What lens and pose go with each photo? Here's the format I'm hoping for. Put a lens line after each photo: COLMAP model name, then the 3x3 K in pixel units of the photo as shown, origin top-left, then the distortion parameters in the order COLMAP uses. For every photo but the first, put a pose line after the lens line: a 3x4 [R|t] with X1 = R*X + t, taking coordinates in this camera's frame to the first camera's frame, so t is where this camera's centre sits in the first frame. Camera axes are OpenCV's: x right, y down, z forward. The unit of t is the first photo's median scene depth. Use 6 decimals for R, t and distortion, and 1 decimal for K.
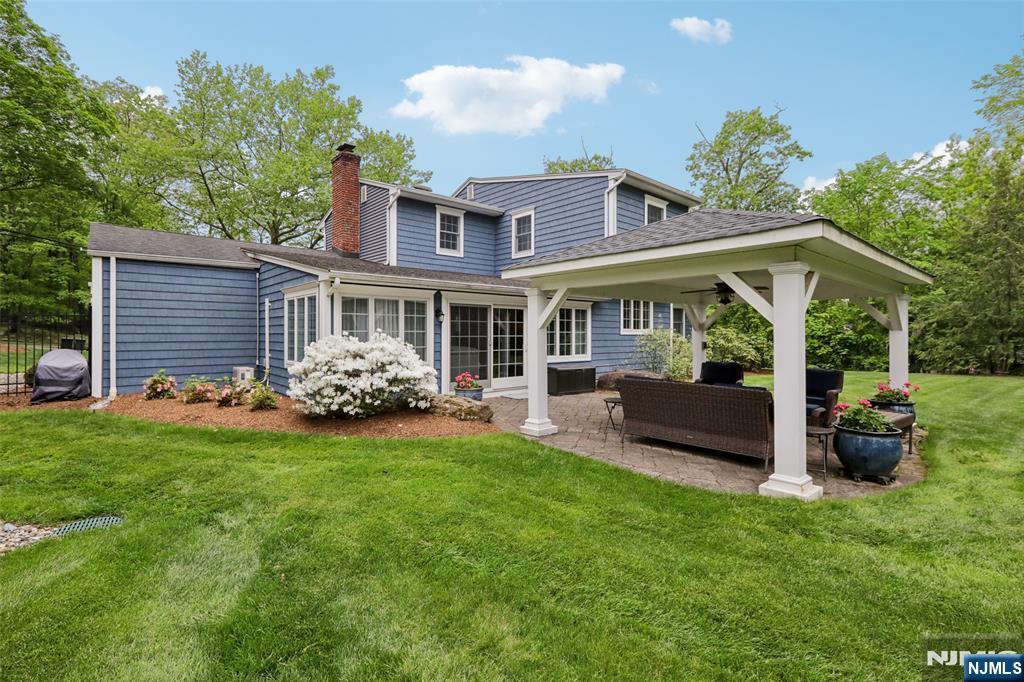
lens RADIAL K [[464.0, 0, 512.3], [0, 464.0, 331.4], [0, 0, 1]] dist [0.001542, 0.000273]
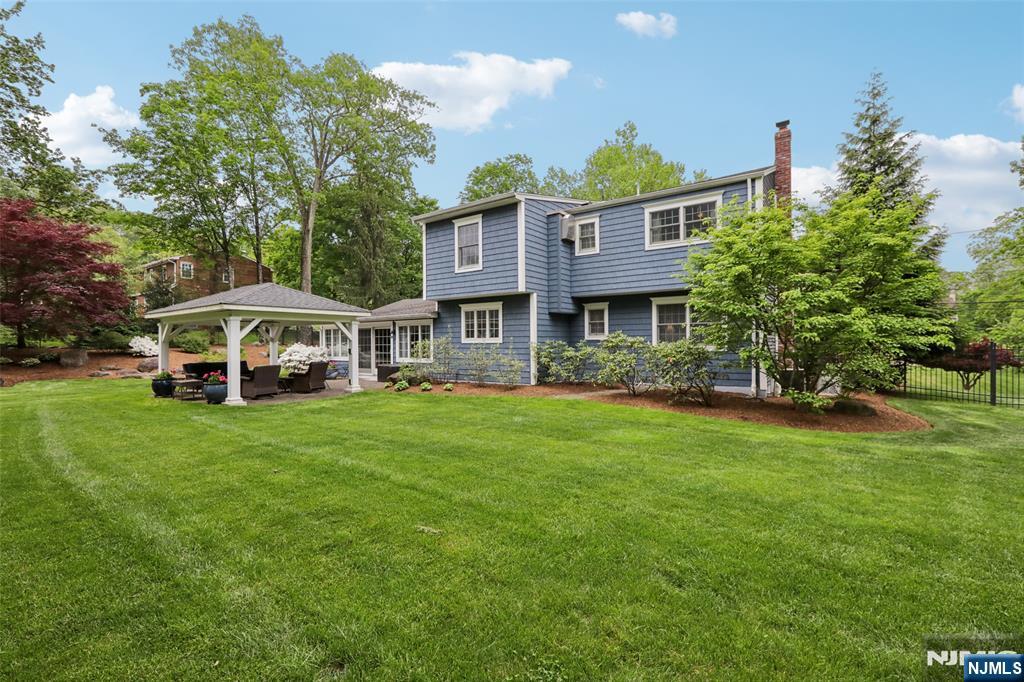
lens RADIAL K [[461.2, 0, 517.3], [0, 461.2, 344.9], [0, 0, 1]] dist [-0.001070, 0.000220]
pose [[0.216869, -0.001832, -0.976199, 1.562576], [0.011430, 0.999934, 0.000663, 0.013554], [0.976134, -0.011302, 0.216876, 0.988987]]
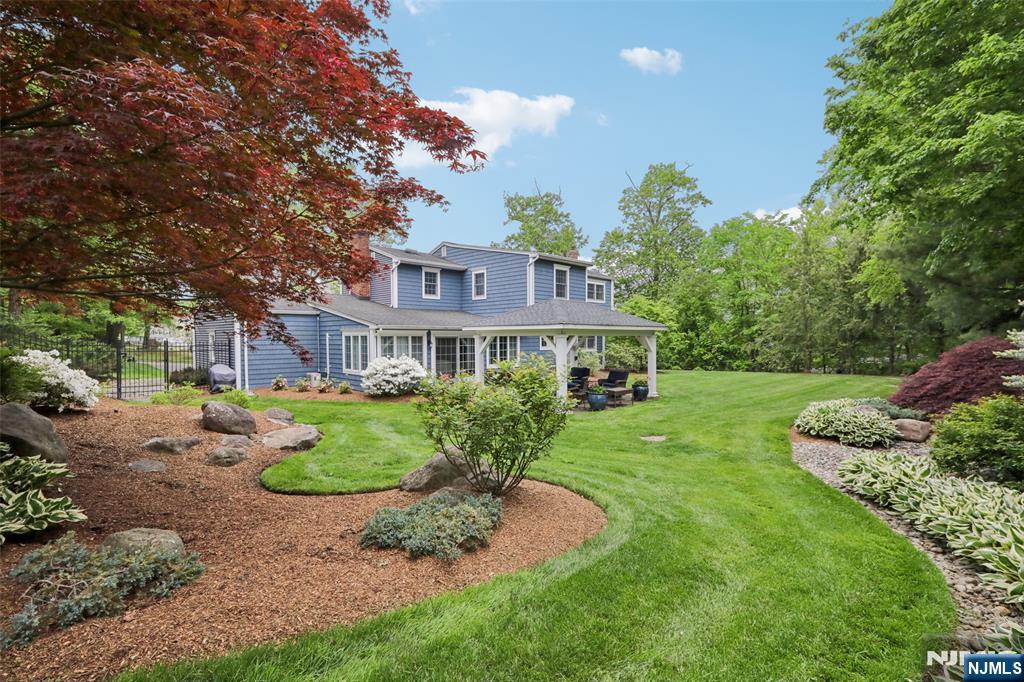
lens RADIAL K [[461.2, 0, 517.3], [0, 461.2, 344.9], [0, 0, 1]] dist [-0.001070, 0.000220]
pose [[0.997059, -0.006959, 0.076320, 0.037691], [0.005424, 0.999779, 0.020299, -0.049961], [-0.076445, -0.019826, 0.996877, -0.654707]]
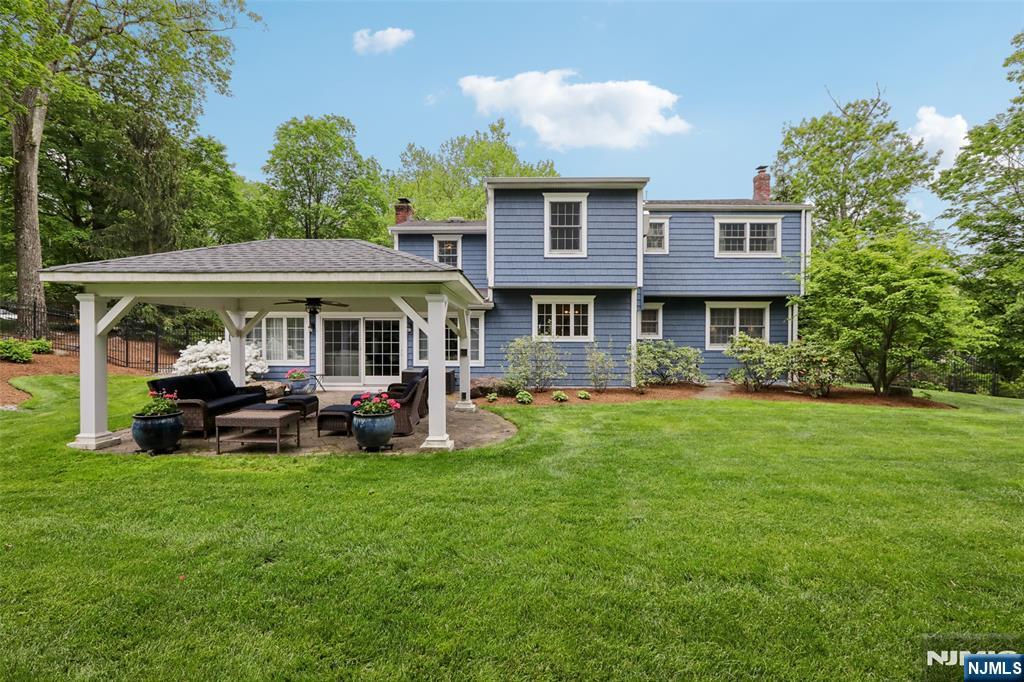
lens RADIAL K [[461.2, 0, 517.3], [0, 461.2, 344.9], [0, 0, 1]] dist [-0.001070, 0.000220]
pose [[0.747946, 0.004030, -0.663748, 0.952818], [0.003221, 0.999948, 0.009702, 0.004844], [0.663752, -0.009394, 0.747894, 0.284060]]
